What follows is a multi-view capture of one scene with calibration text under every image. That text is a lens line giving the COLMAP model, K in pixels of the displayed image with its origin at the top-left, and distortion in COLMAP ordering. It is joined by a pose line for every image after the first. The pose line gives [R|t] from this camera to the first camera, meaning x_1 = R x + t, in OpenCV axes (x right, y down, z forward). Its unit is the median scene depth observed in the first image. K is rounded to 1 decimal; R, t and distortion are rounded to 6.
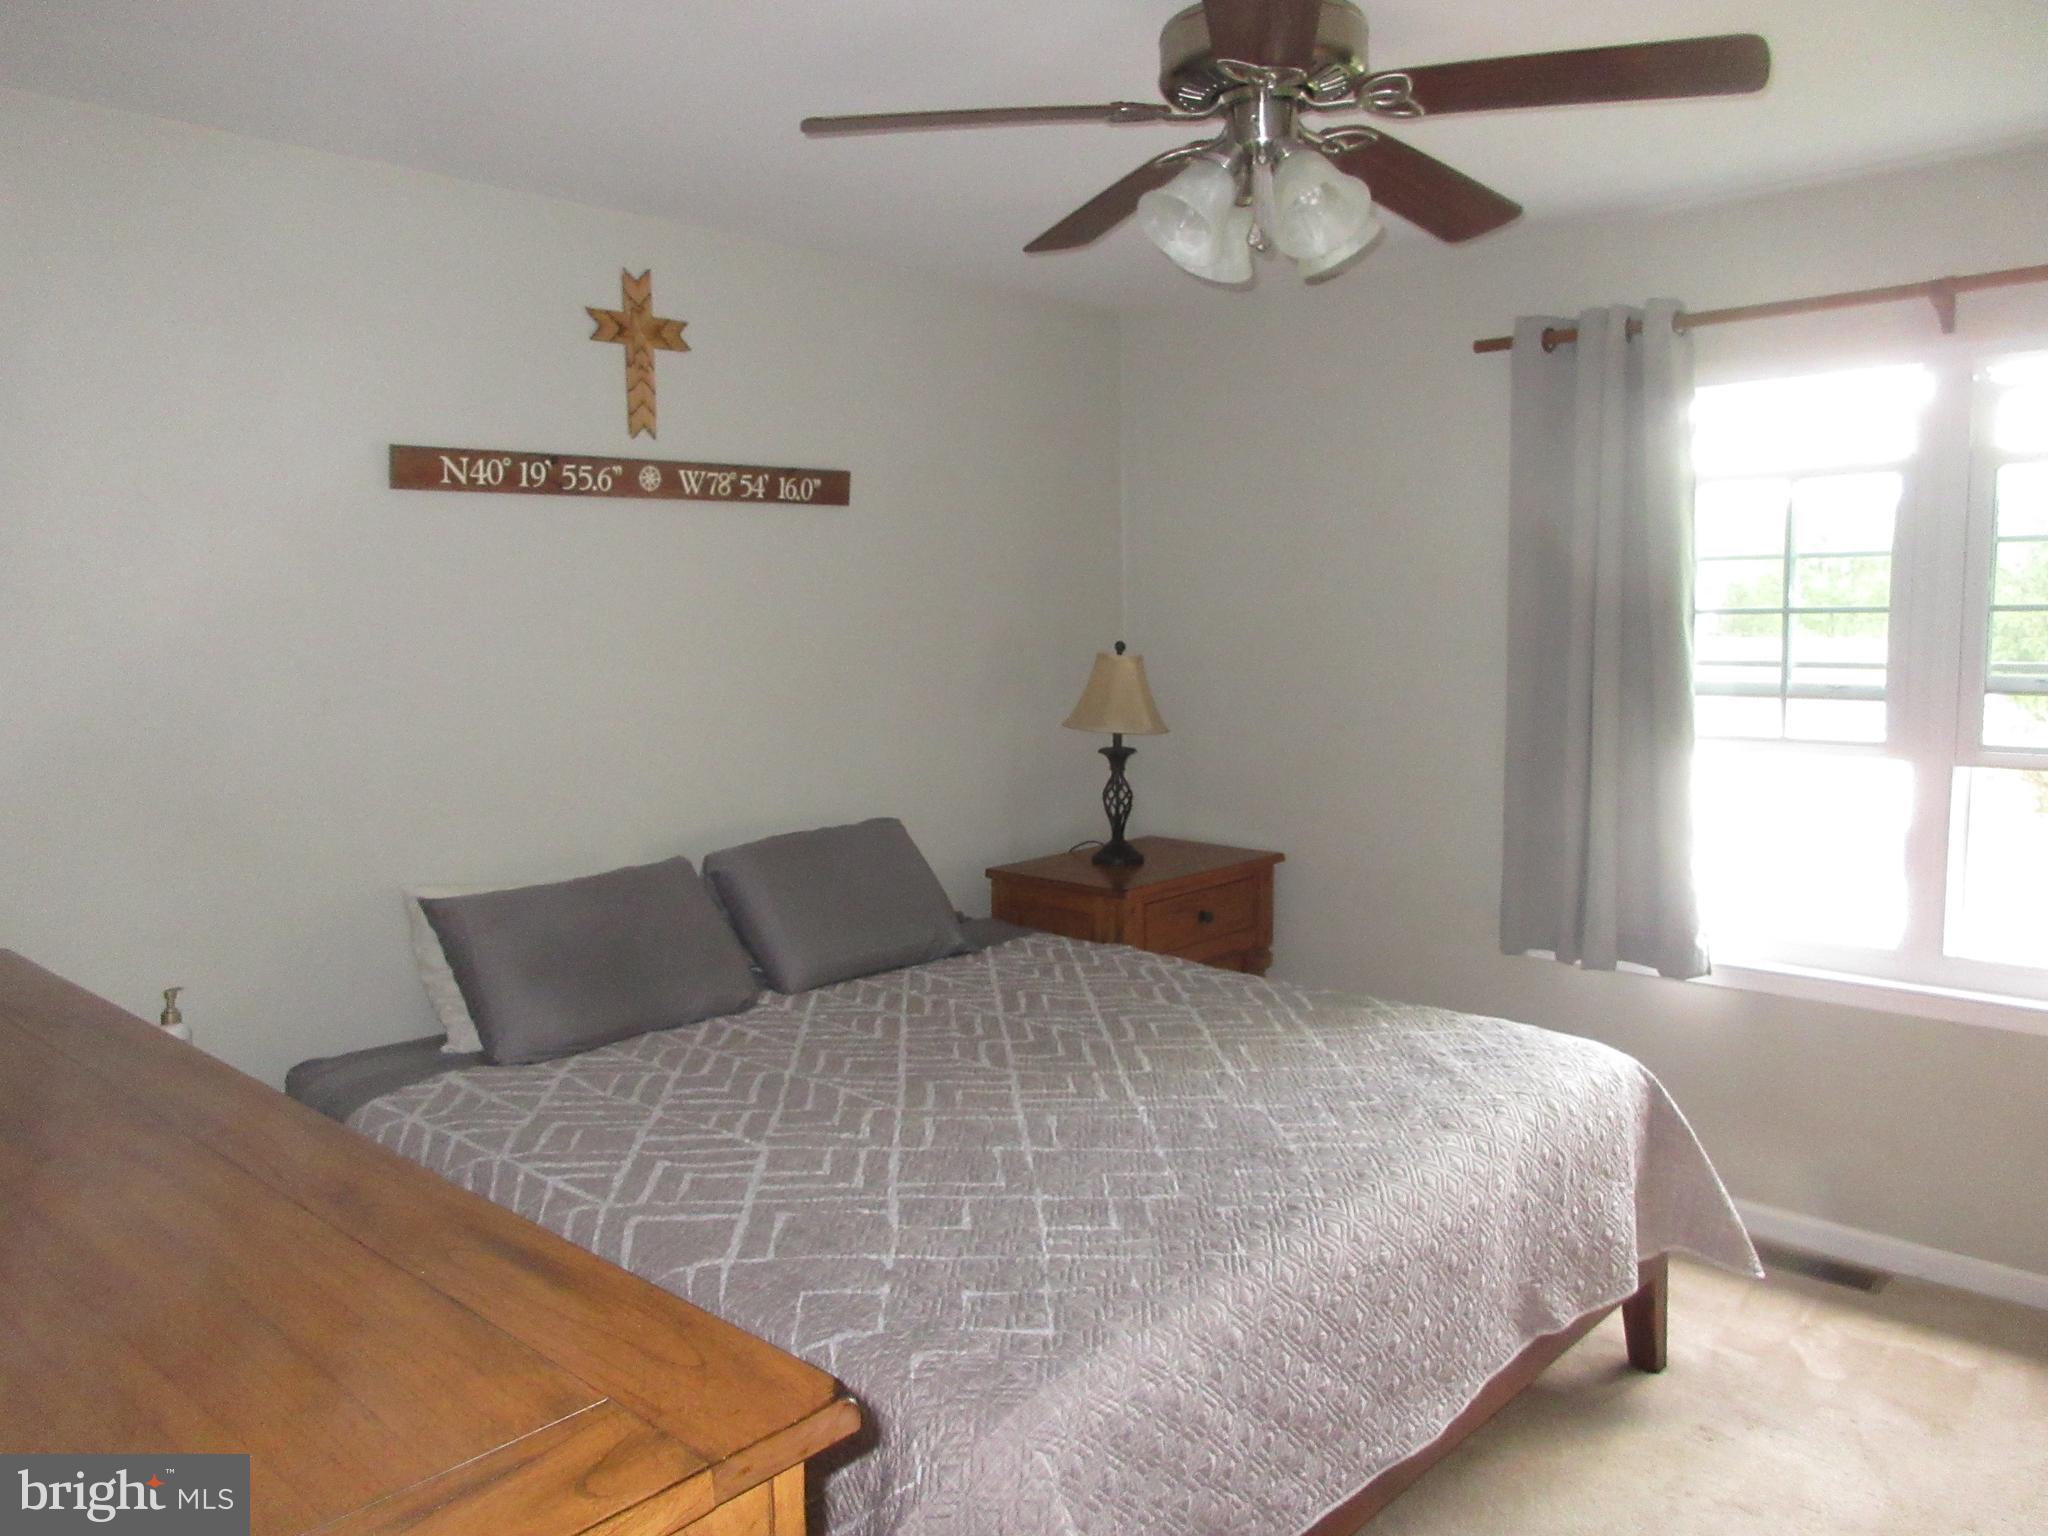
lens RADIAL K [[1539.1, 0, 1028.5], [0, 1539.1, 763.0], [0, 0, 1]] dist [0.024294, -0.011485]
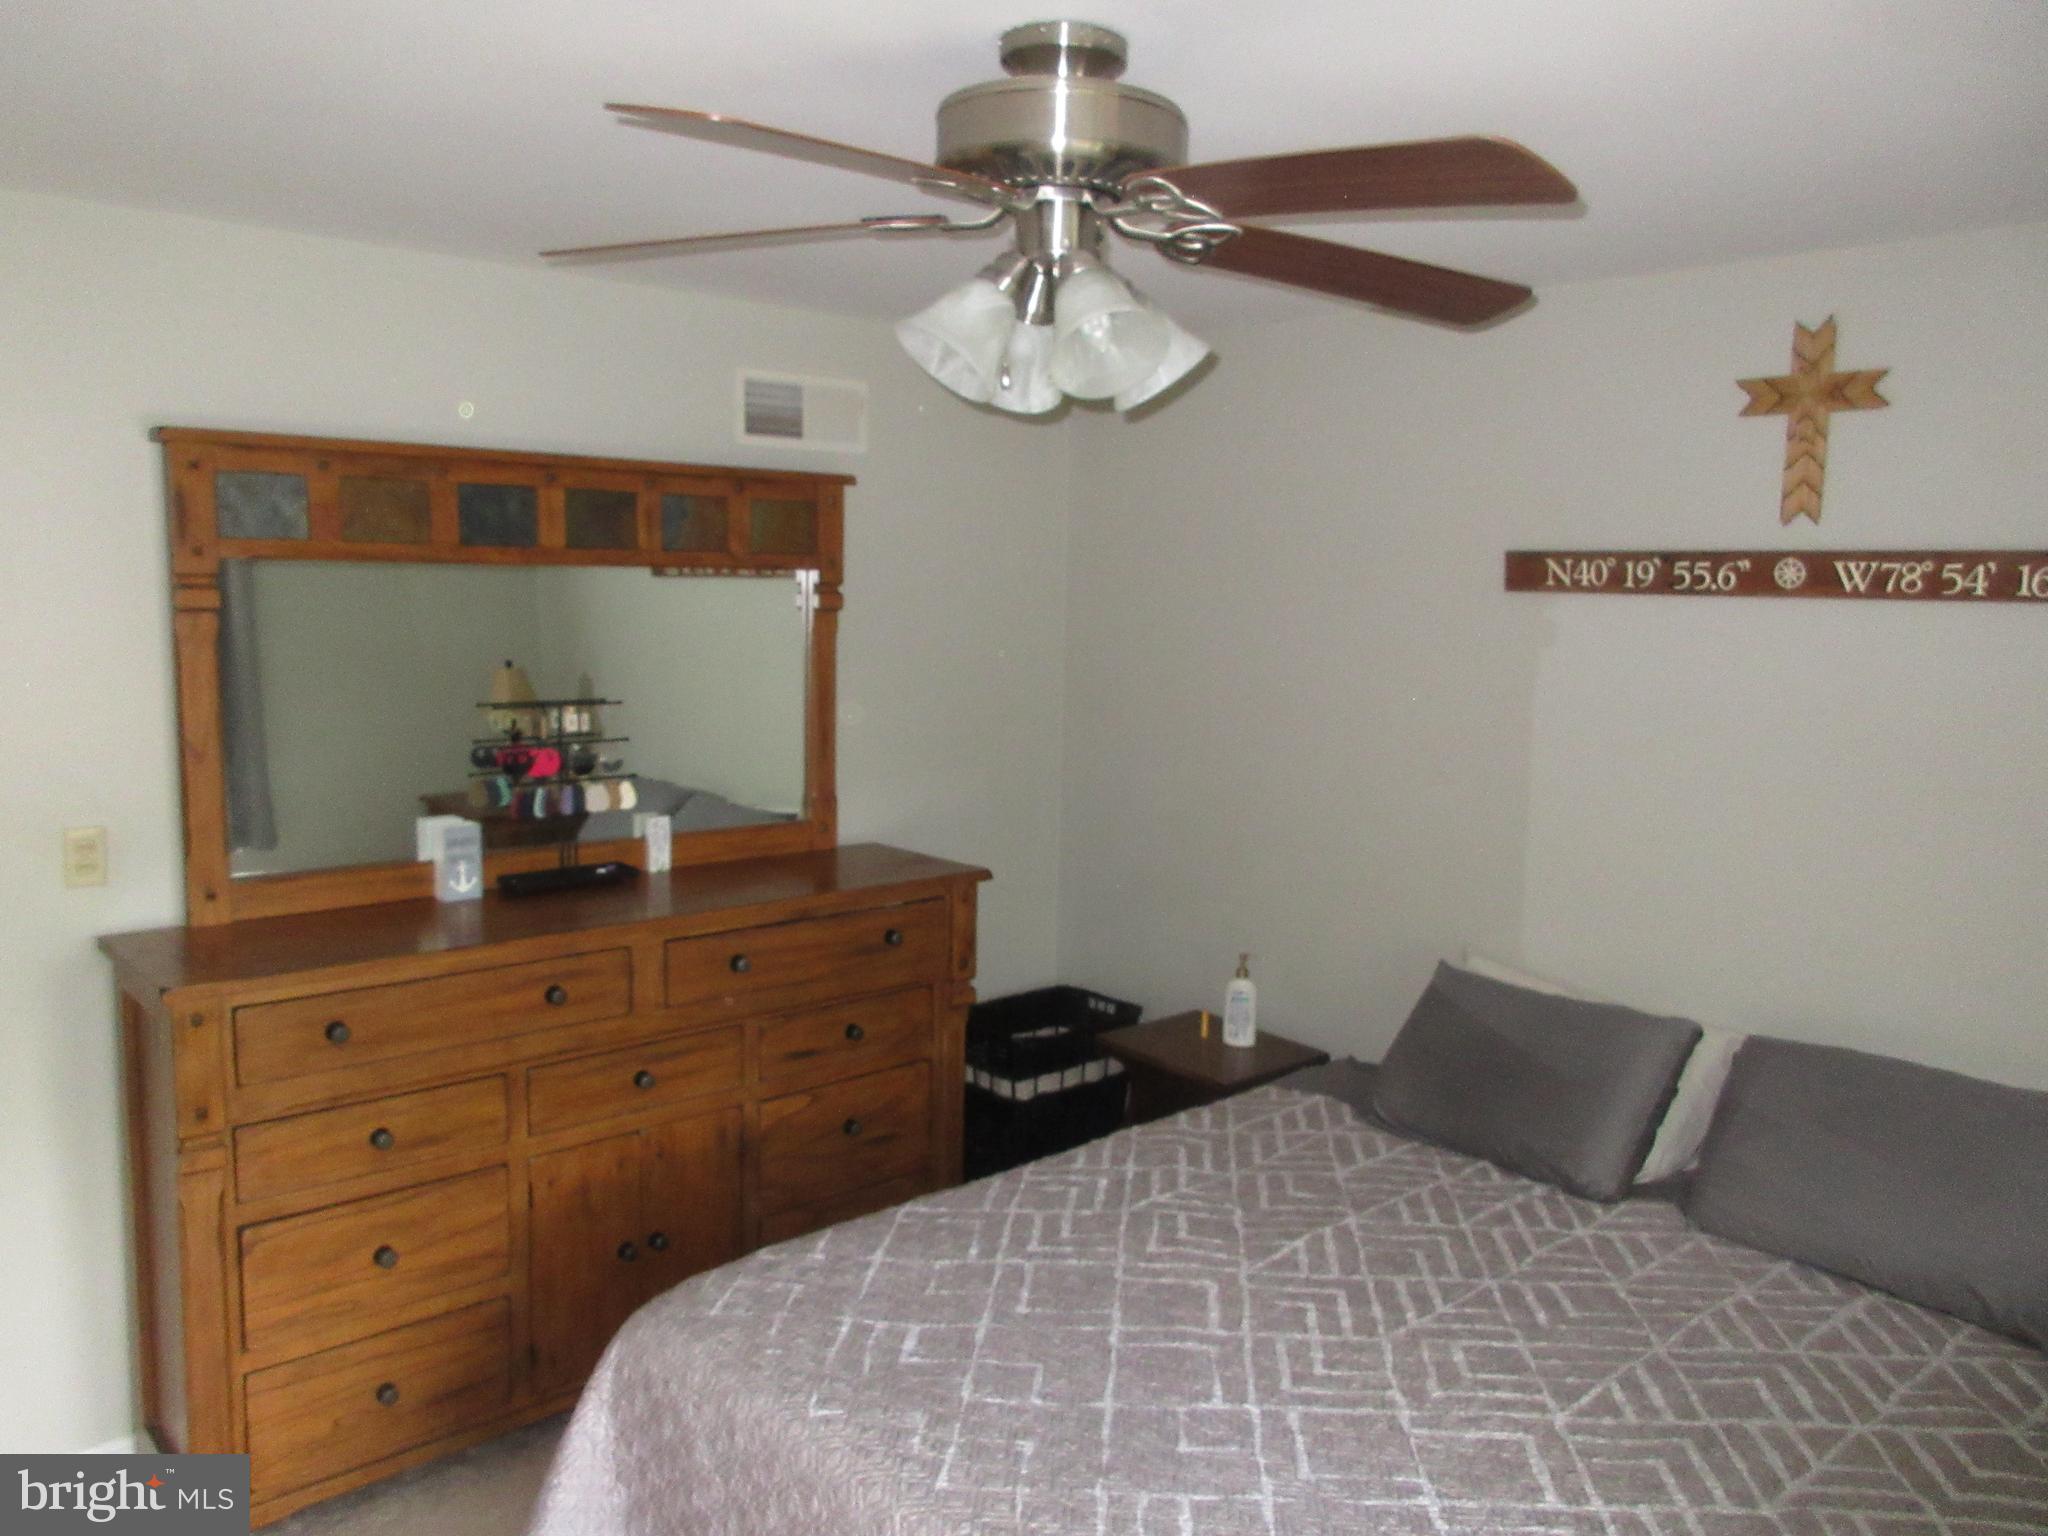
lens RADIAL K [[1539.1, 0, 1028.0], [0, 1539.1, 770.9], [0, 0, 1]] dist [0.024294, -0.011485]
pose [[-0.094815, 0.140574, -0.985520, 0.633798], [-0.130900, 0.979623, 0.152326, -0.157594], [0.986851, 0.143447, -0.074482, 0.691621]]
